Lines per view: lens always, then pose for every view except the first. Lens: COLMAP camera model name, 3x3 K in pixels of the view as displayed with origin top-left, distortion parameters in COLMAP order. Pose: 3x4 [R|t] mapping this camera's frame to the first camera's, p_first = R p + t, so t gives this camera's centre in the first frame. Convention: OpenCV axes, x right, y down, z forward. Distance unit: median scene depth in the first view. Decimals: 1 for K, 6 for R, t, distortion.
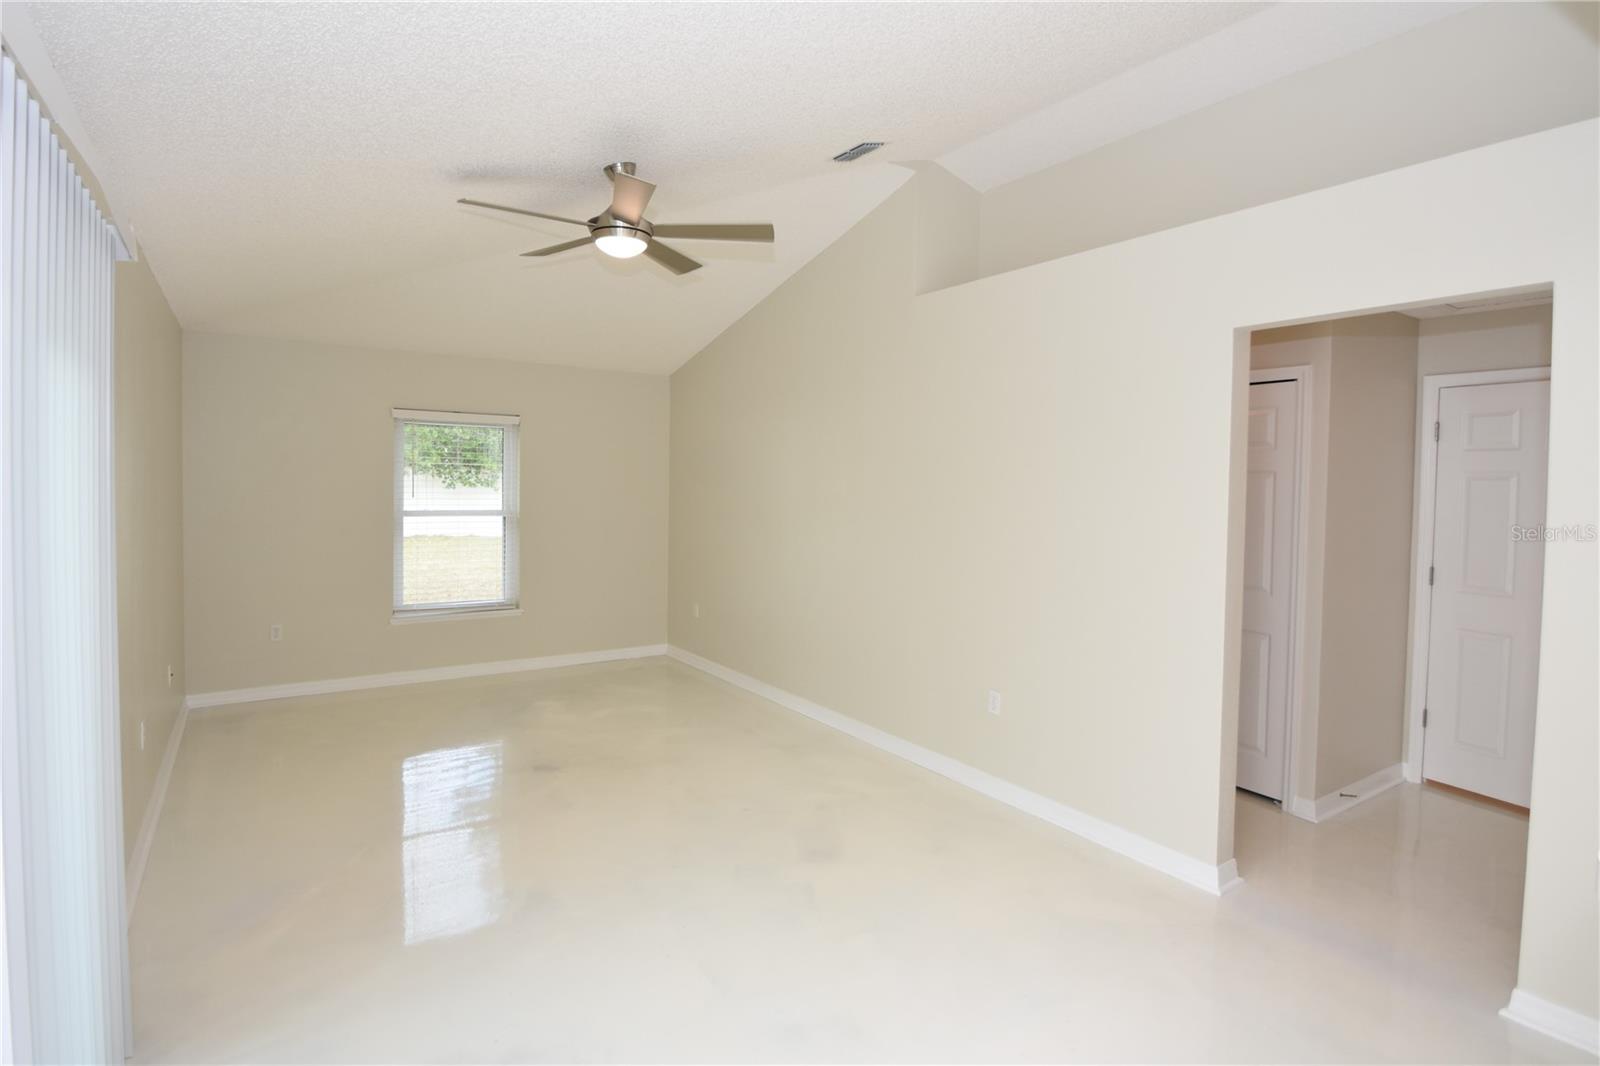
lens RADIAL K [[818.1, 0, 799.1], [0, 818.1, 513.0], [0, 0, 1]] dist [-0.010616, -0.005281]
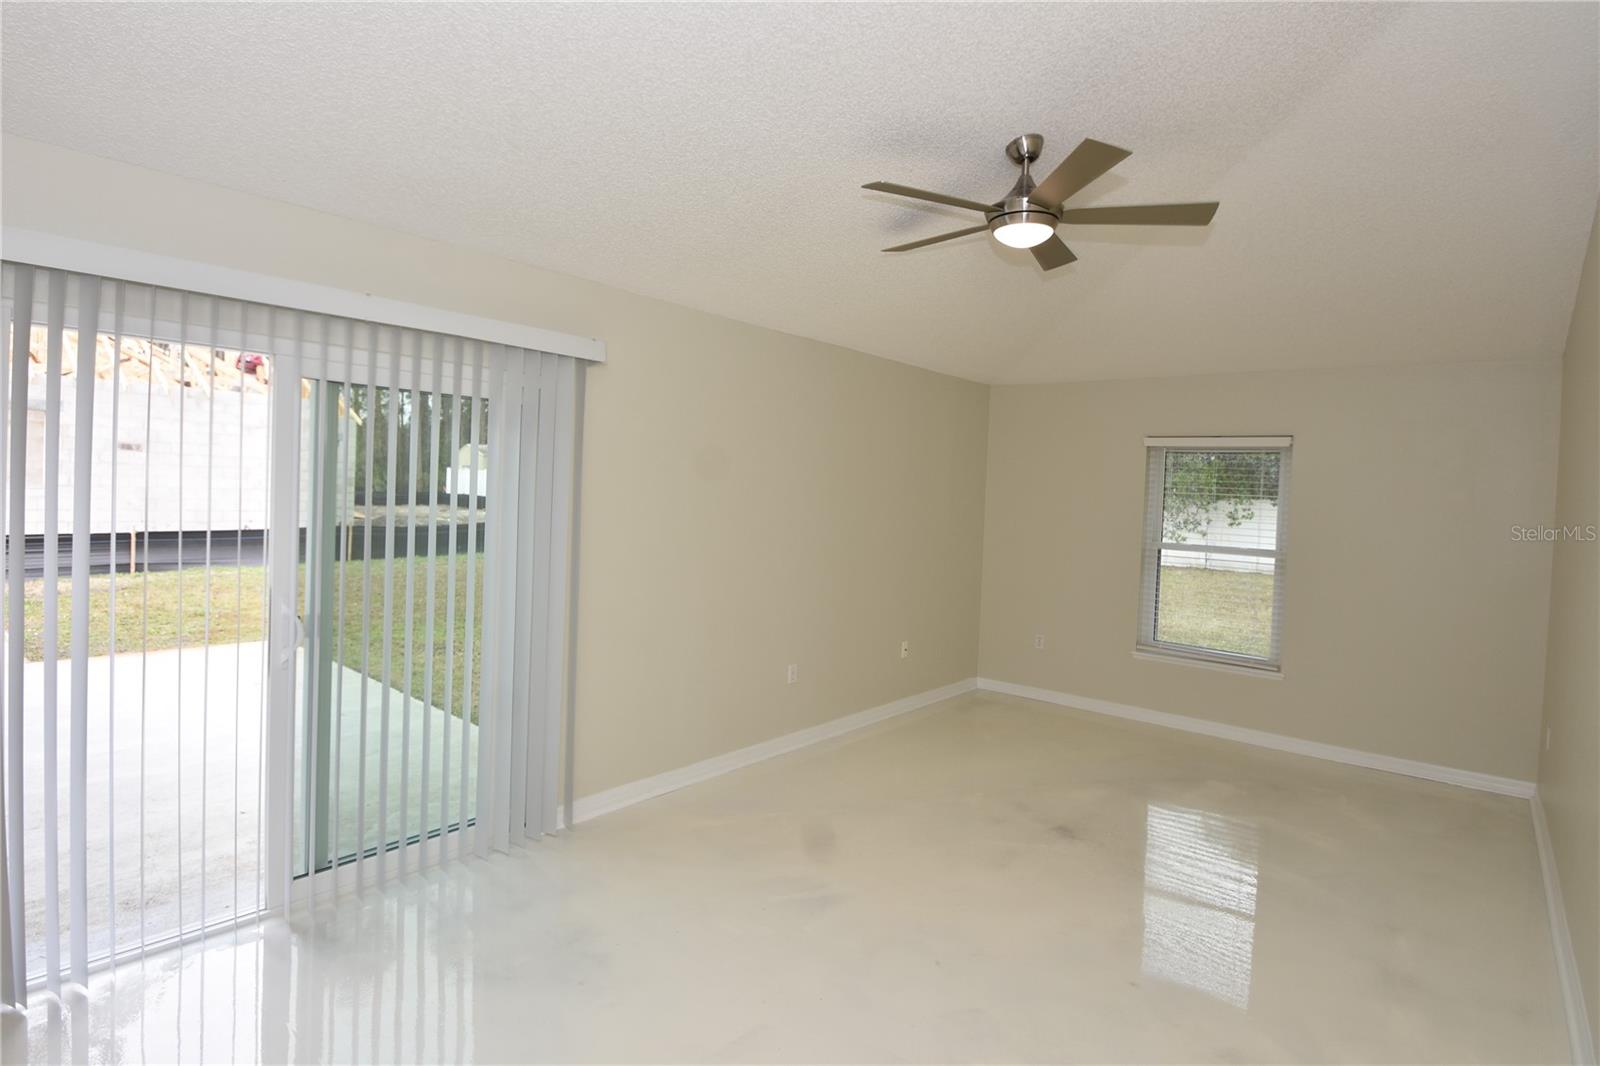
lens RADIAL K [[818.1, 0, 788.4], [0, 818.1, 517.6], [0, 0, 1]] dist [-0.010616, -0.005281]
pose [[0.271726, 0.032347, -0.961831, 0.320323], [-0.068655, 0.997540, 0.014152, -0.015574], [0.959923, 0.062189, 0.273279, 0.317943]]
